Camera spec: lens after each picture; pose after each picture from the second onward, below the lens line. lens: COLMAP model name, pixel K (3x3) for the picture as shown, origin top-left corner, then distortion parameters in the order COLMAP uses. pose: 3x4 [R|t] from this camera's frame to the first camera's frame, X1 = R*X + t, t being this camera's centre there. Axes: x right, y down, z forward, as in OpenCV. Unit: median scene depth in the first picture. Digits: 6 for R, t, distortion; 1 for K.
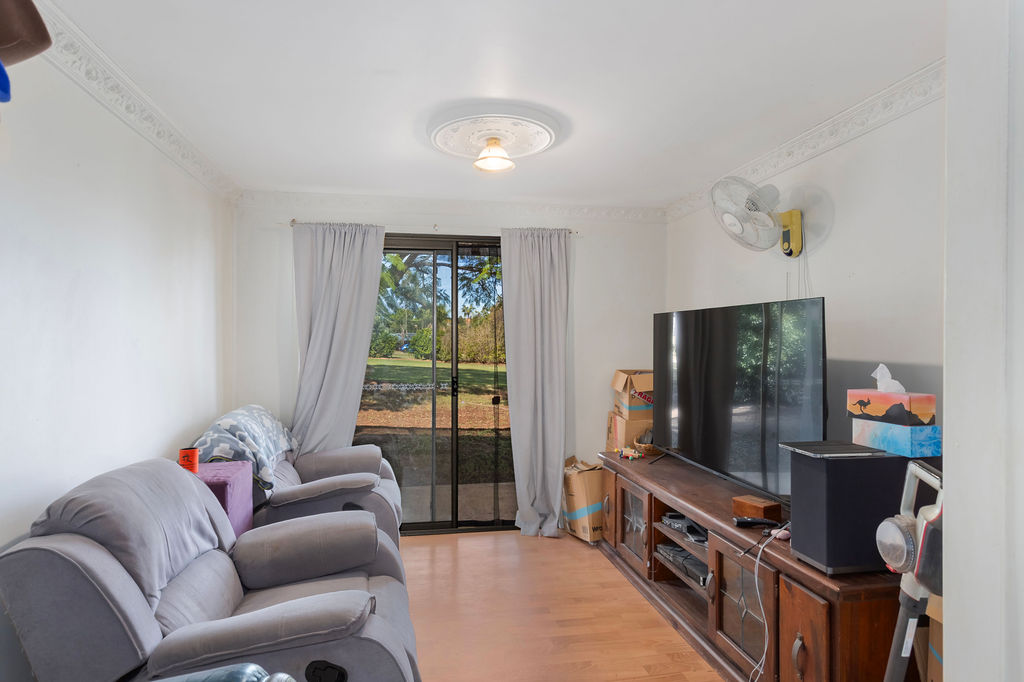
lens RADIAL K [[577.4, 0, 507.4], [0, 577.4, 337.6], [0, 0, 1]] dist [-0.001142, -0.000039]
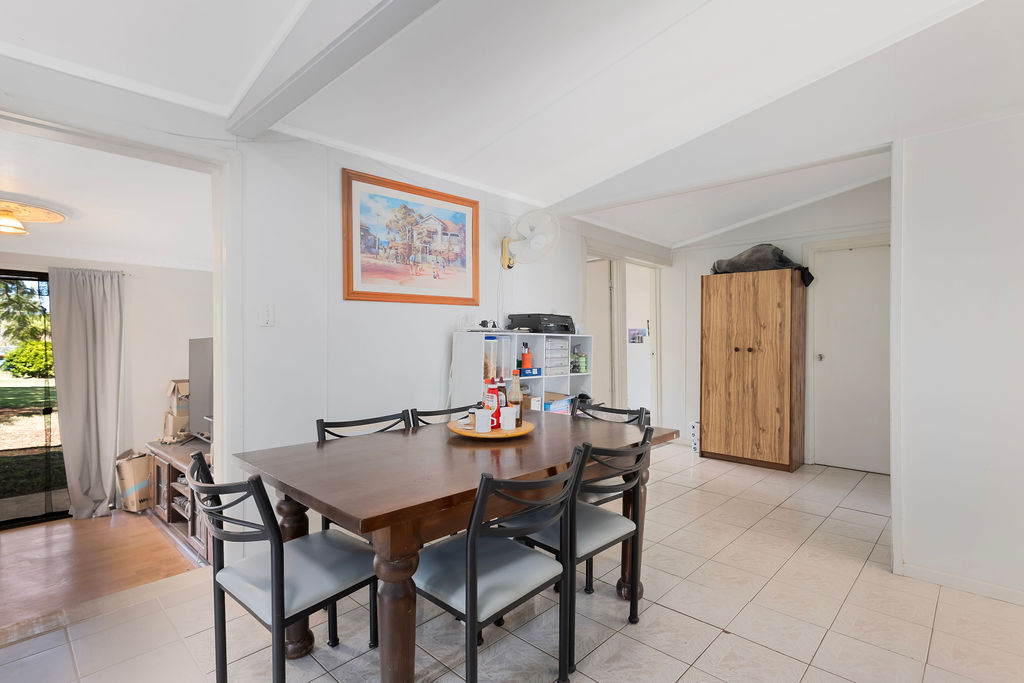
lens RADIAL K [[494.3, 0, 518.3], [0, 494.3, 339.4], [0, 0, 1]] dist [-0.006778, 0.001382]
pose [[0.802073, -0.005034, 0.597205, 0.164211], [0.014378, 0.999837, -0.010883, -0.013887], [-0.597053, 0.017315, 0.802015, -0.408888]]
